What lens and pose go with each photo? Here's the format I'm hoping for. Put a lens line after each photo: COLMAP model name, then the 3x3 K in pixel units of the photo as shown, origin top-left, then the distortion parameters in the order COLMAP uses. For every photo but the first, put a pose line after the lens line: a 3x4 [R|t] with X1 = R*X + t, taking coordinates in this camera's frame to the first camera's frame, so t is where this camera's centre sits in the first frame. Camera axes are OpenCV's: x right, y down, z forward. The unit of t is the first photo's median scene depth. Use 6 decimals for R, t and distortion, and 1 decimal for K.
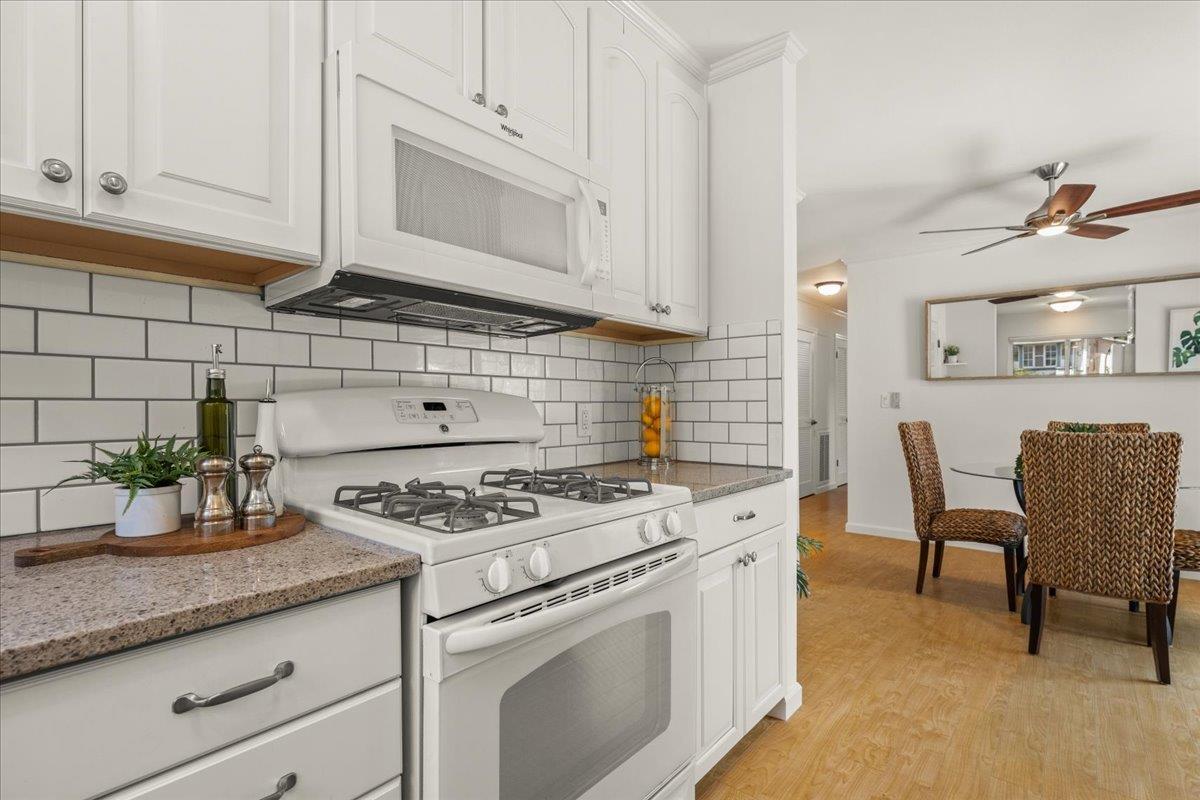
lens RADIAL K [[541.3, 0, 610.0], [0, 541.3, 405.9], [0, 0, 1]] dist [0.002873, 0.000219]
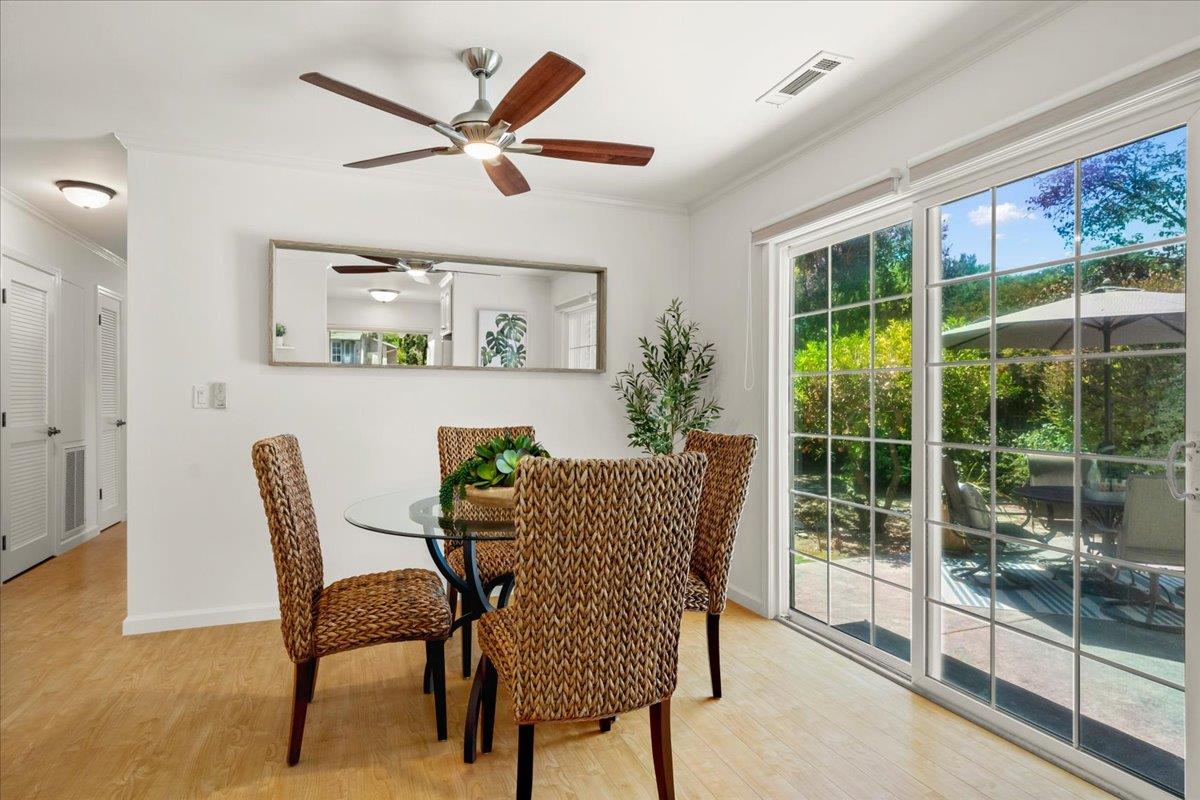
lens RADIAL K [[633.3, 0, 604.6], [0, 633.3, 400.1], [0, 0, 1]] dist [-0.000662, 0.001562]
pose [[0.477038, 0.000962, 0.878882, 0.189081], [-0.001235, 0.999999, -0.000424, -0.011032], [-0.878882, -0.000883, 0.477039, 0.484743]]
